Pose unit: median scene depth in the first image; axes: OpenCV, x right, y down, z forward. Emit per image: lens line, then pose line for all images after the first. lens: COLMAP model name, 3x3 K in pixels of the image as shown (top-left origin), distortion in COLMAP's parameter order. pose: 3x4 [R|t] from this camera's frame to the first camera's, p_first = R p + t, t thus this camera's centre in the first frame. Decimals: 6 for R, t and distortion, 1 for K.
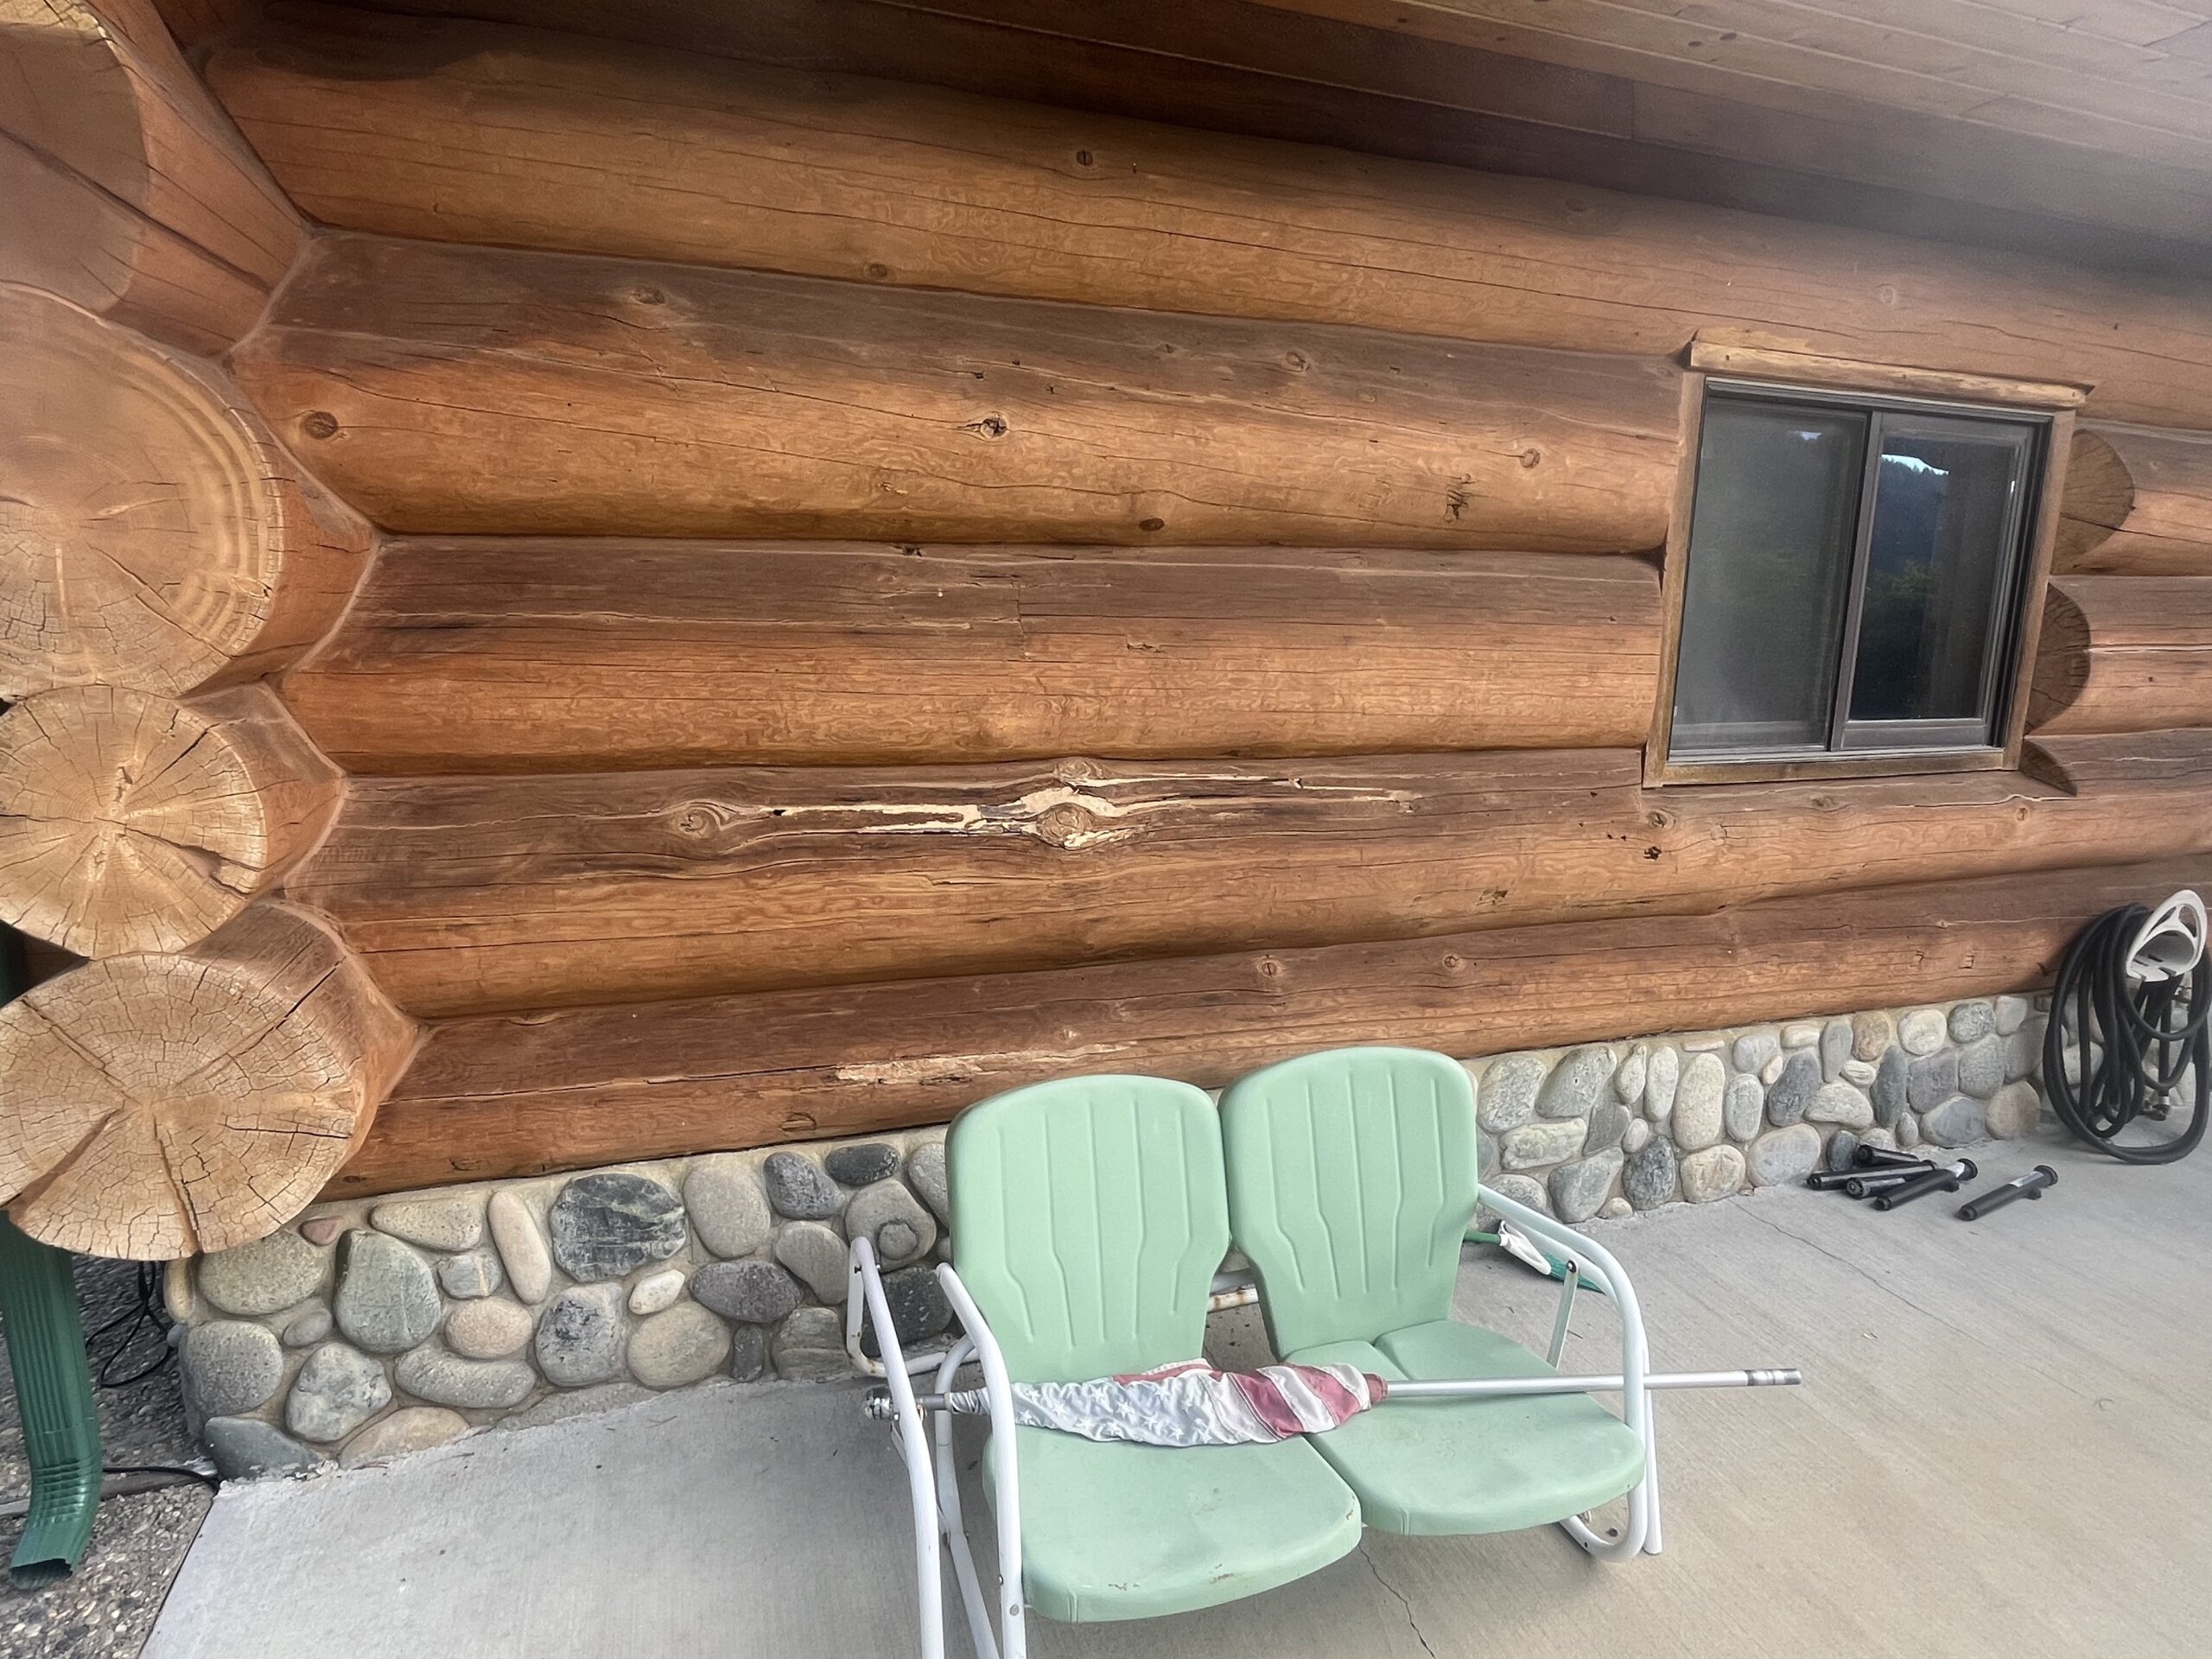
lens RADIAL K [[1184.2, 0, 1104.8], [0, 1184.2, 827.9], [0, 0, 1]] dist [-0.003090, 0.000619]
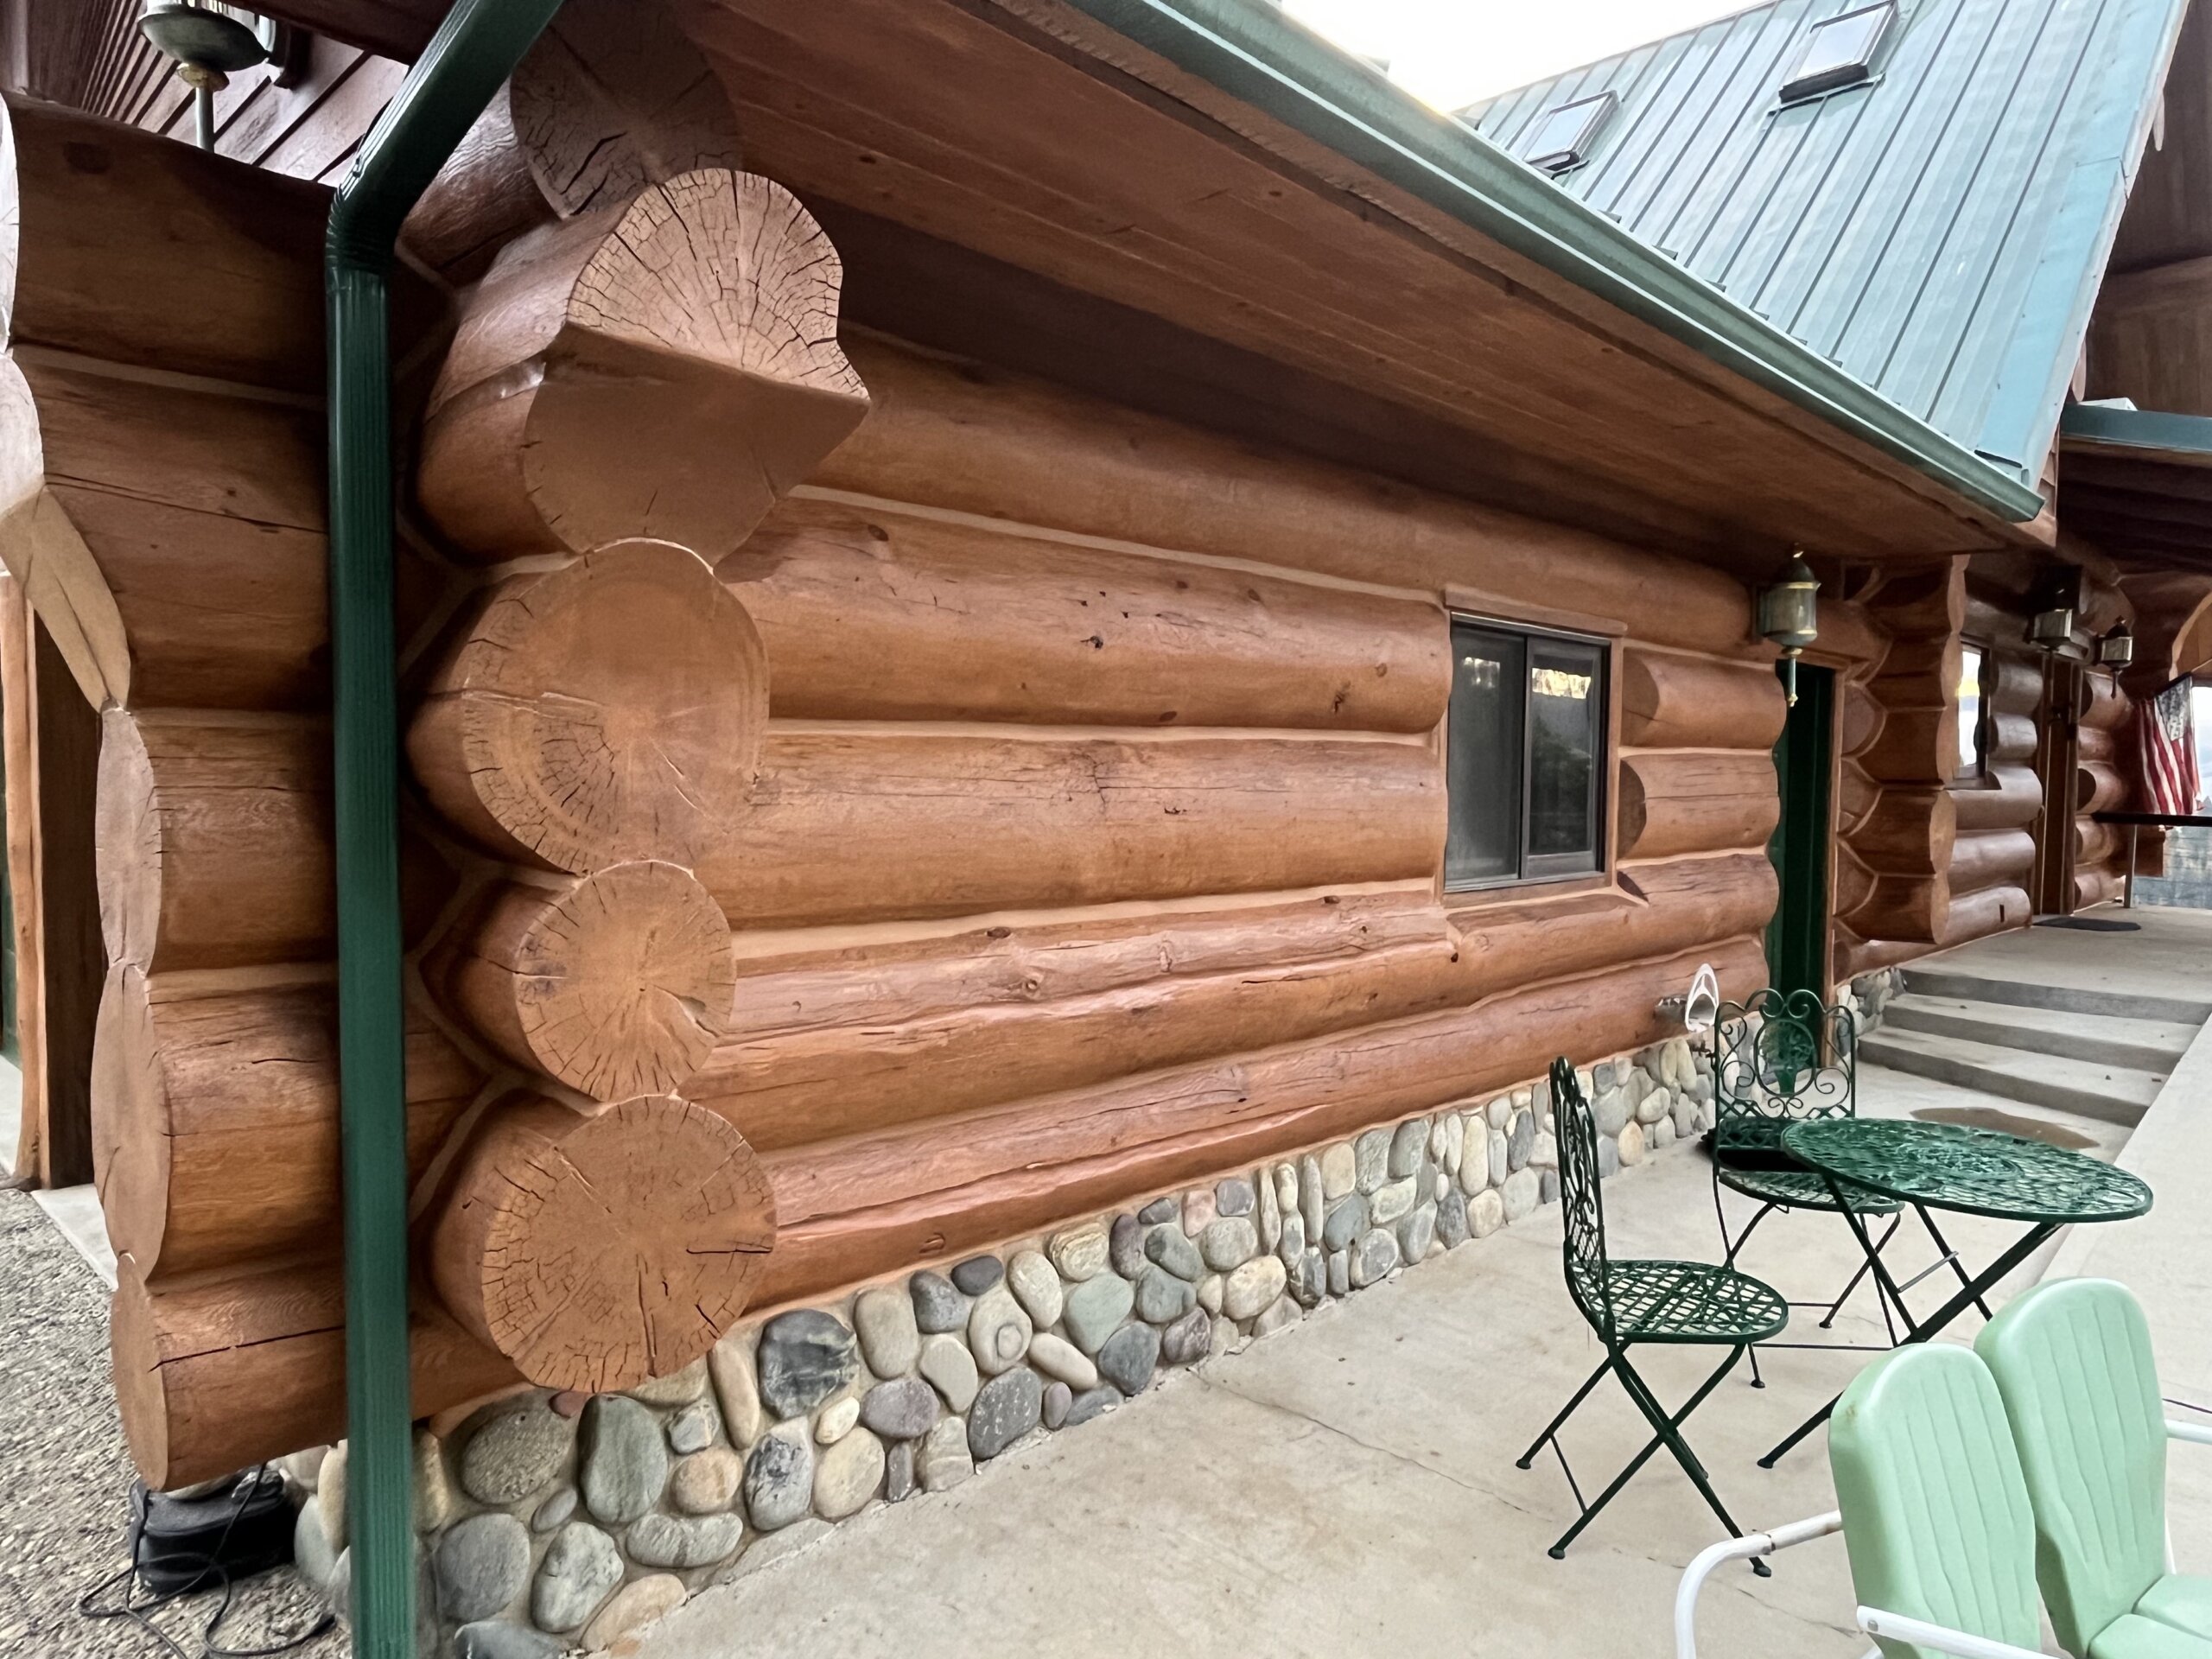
lens RADIAL K [[1411.4, 0, 1107.6], [0, 1411.4, 832.7], [0, 0, 1]] dist [0.002840, -0.002689]
pose [[0.891753, -0.021733, 0.452001, -0.708793], [0.078967, 0.990994, -0.108144, 0.025539], [-0.445580, 0.132131, 0.885438, -0.292141]]
